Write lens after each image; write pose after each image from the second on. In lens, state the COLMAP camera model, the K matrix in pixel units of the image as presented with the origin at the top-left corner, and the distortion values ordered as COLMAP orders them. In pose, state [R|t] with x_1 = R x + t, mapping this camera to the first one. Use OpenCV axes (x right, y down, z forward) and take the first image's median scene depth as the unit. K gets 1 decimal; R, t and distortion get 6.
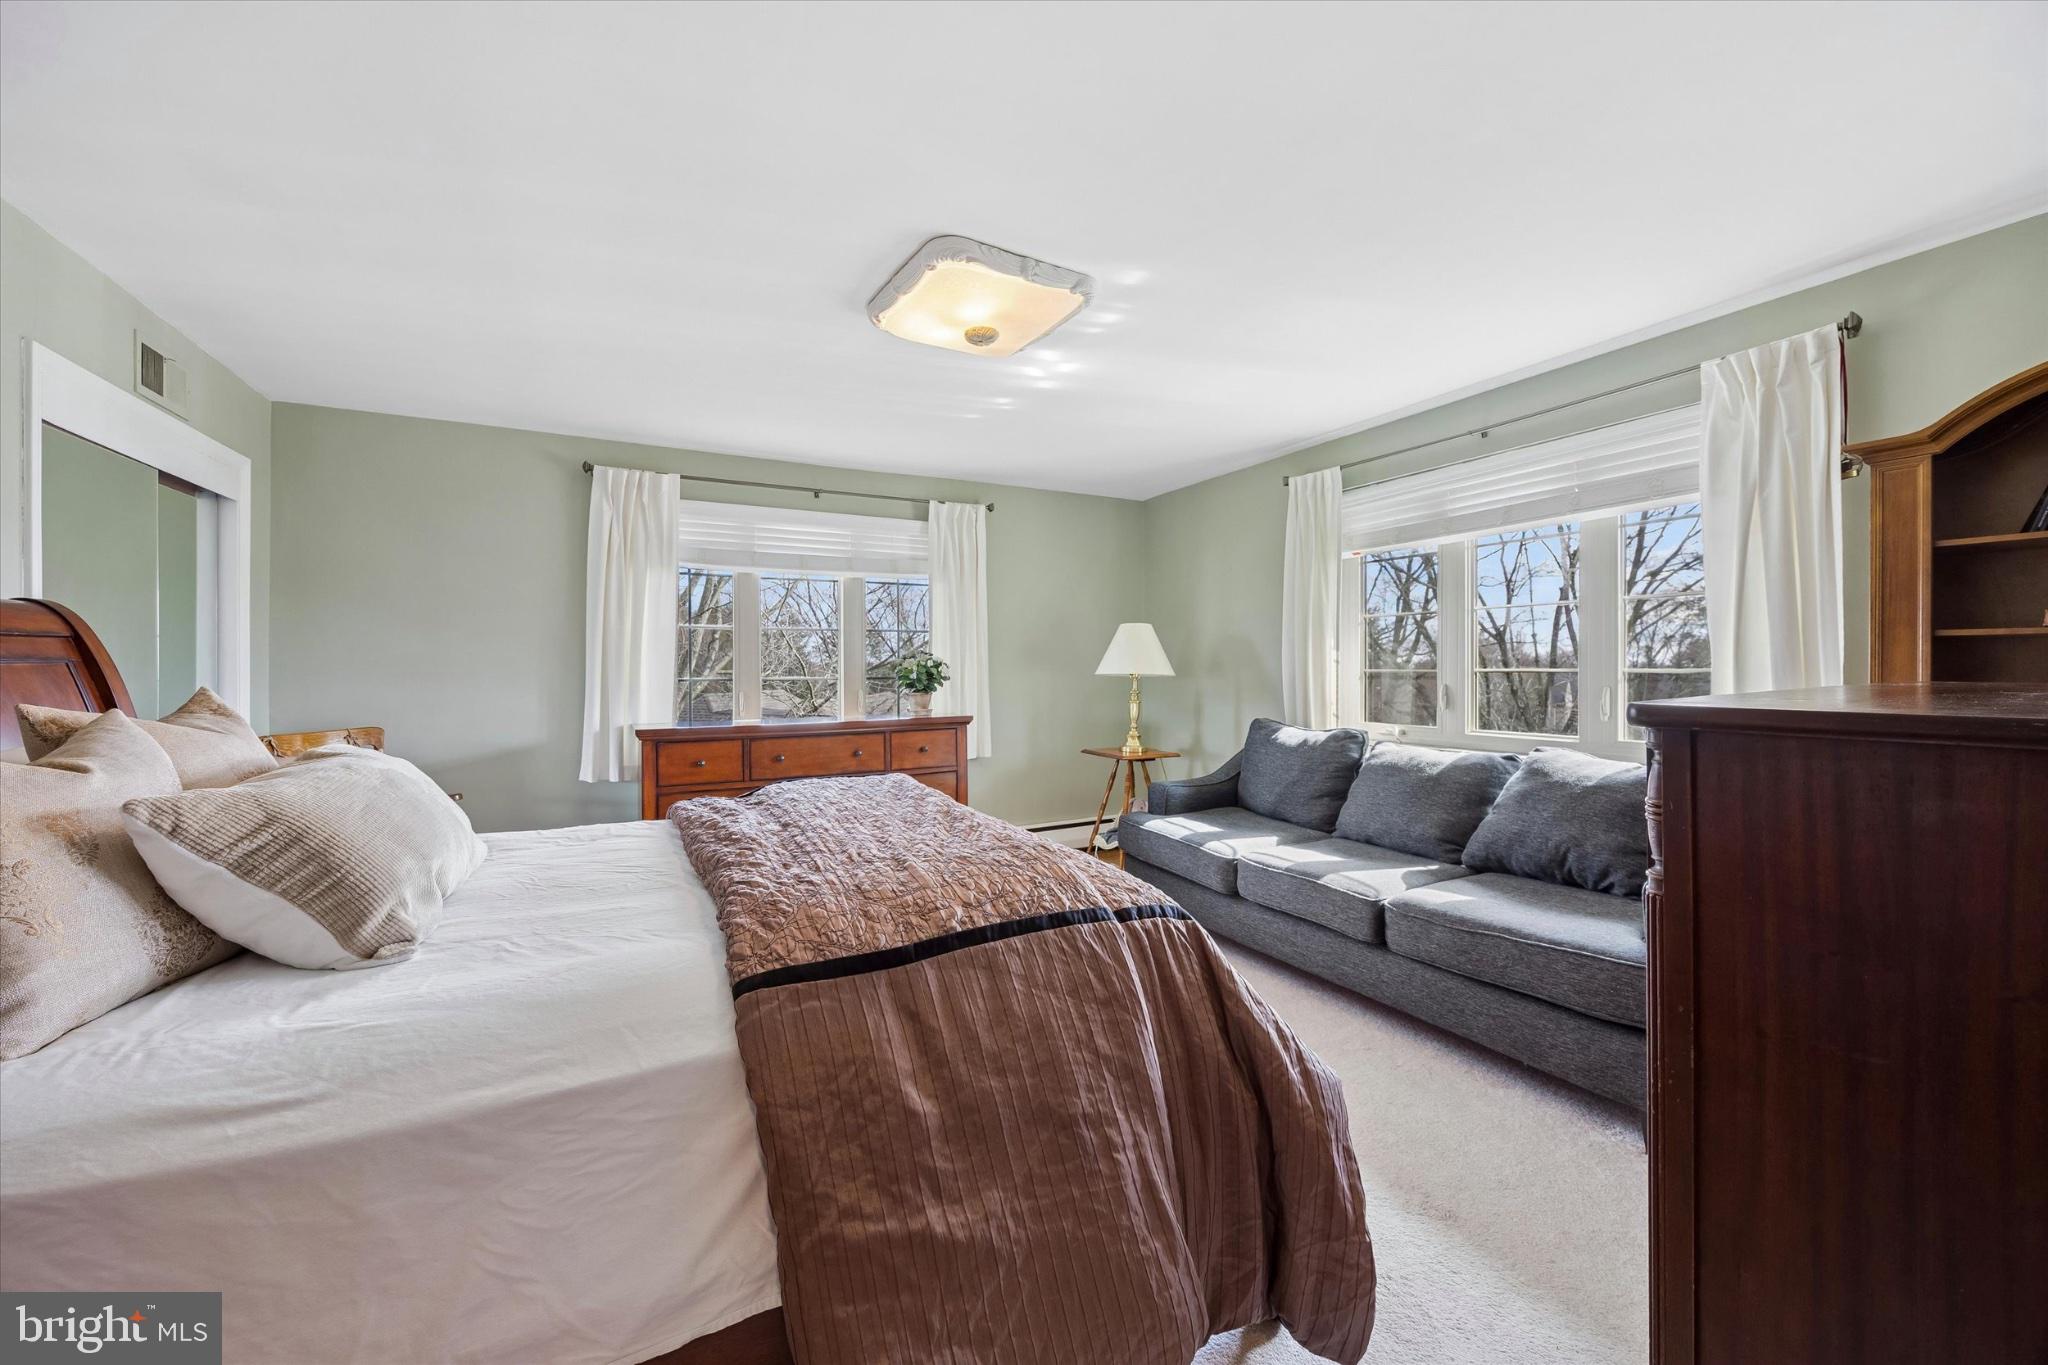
lens RADIAL K [[783.1, 0, 1020.5], [0, 783.1, 669.5], [0, 0, 1]] dist [-0.003177, 0.000367]
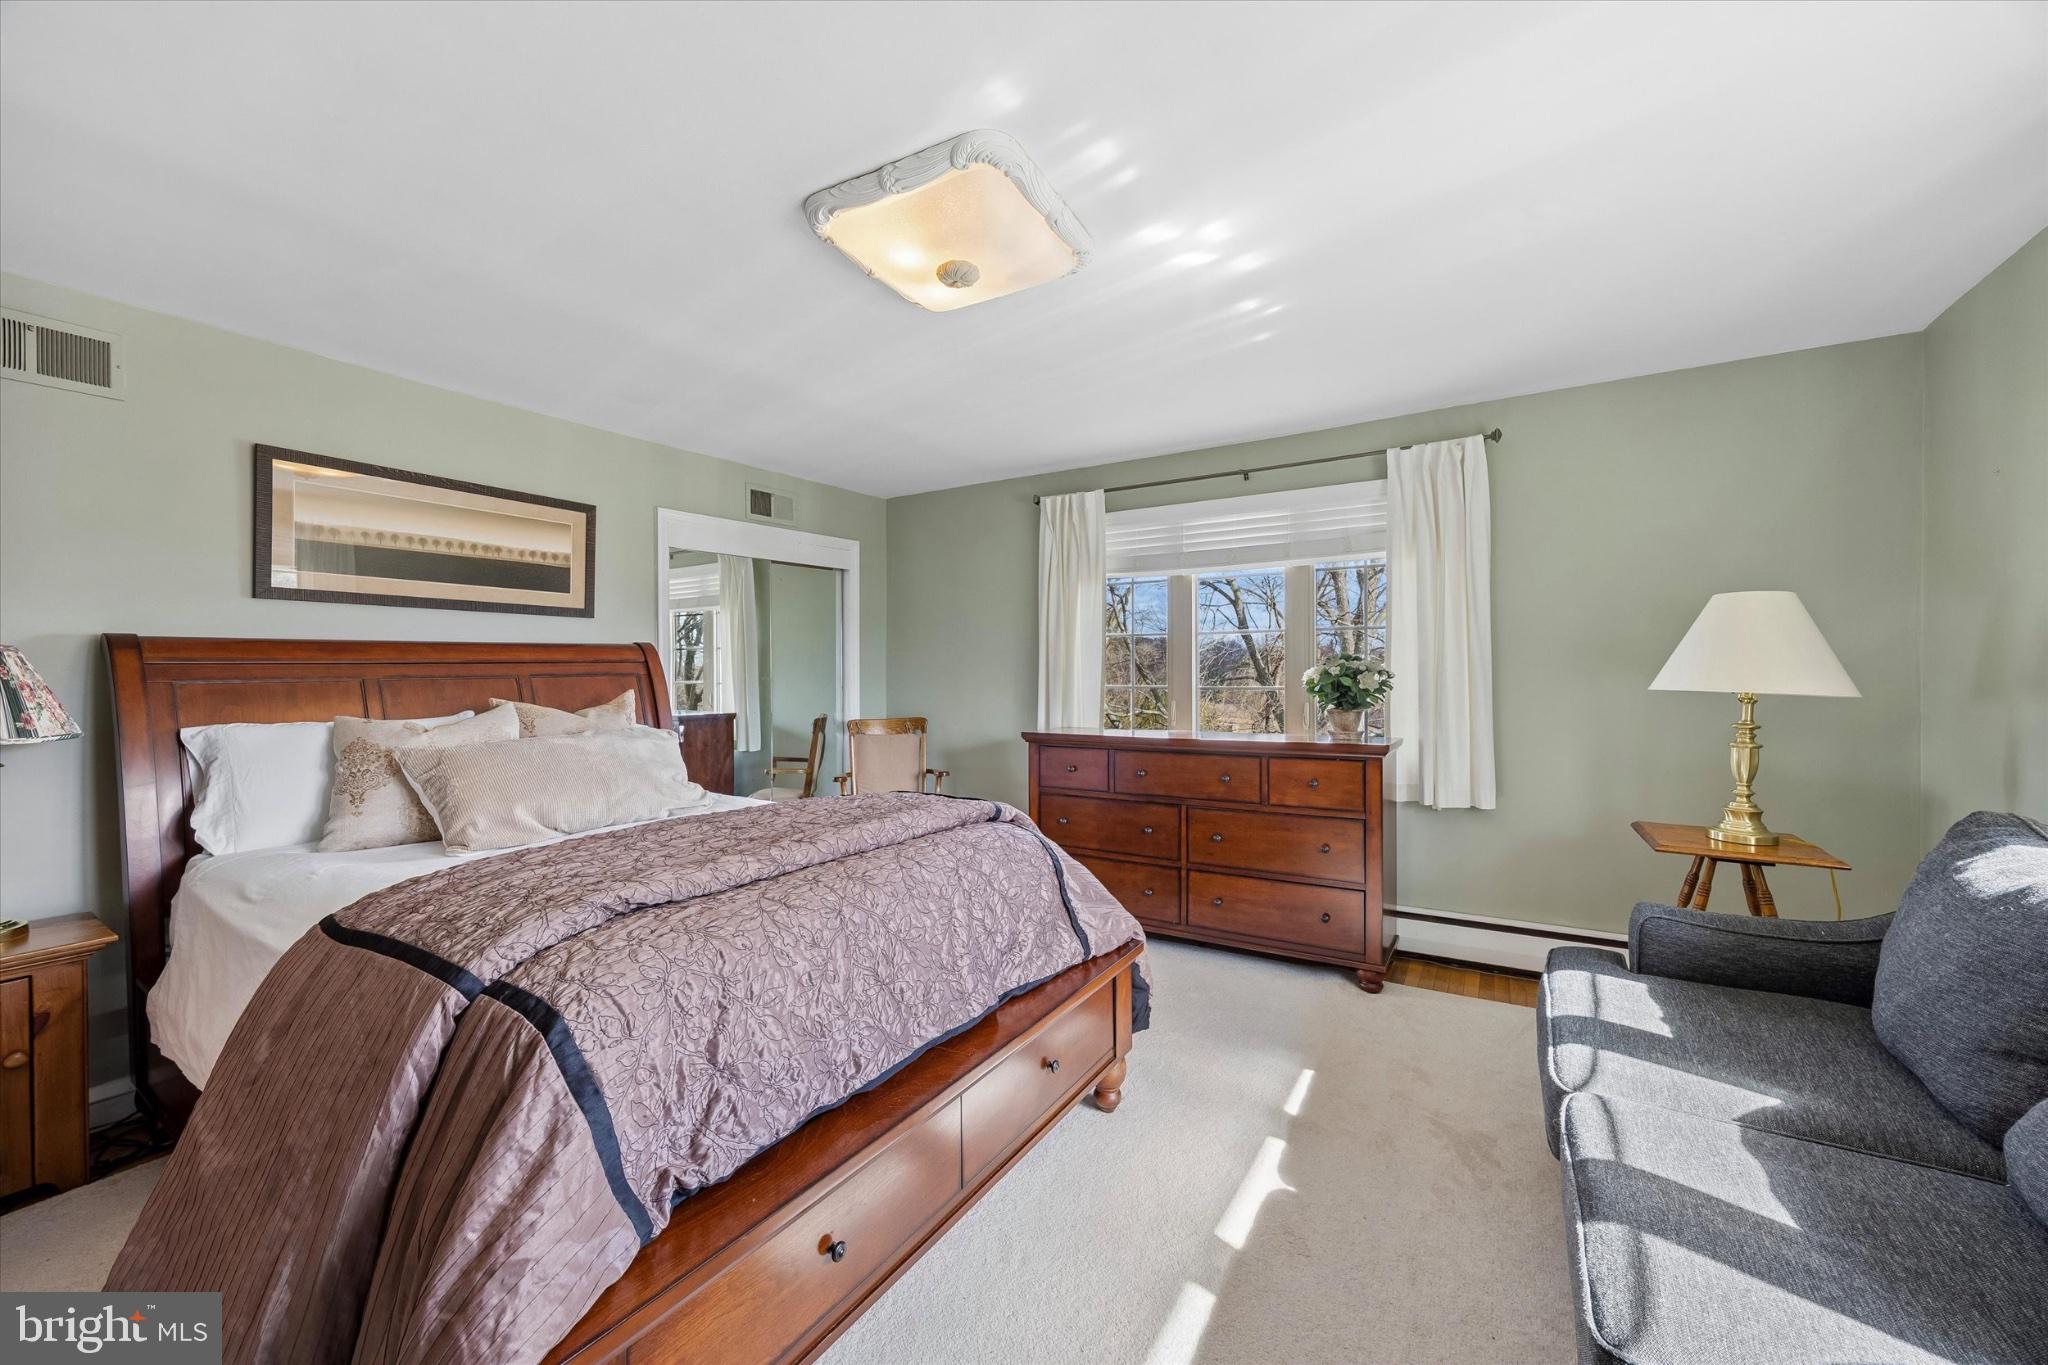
lens RADIAL K [[783.1, 0, 1017.2], [0, 783.1, 676.7], [0, 0, 1]] dist [-0.003177, 0.000367]
pose [[0.497365, 0.006986, -0.867514, 0.402646], [0.000960, 0.999963, 0.008603, -0.009822], [0.867541, -0.005111, 0.497339, 0.378998]]
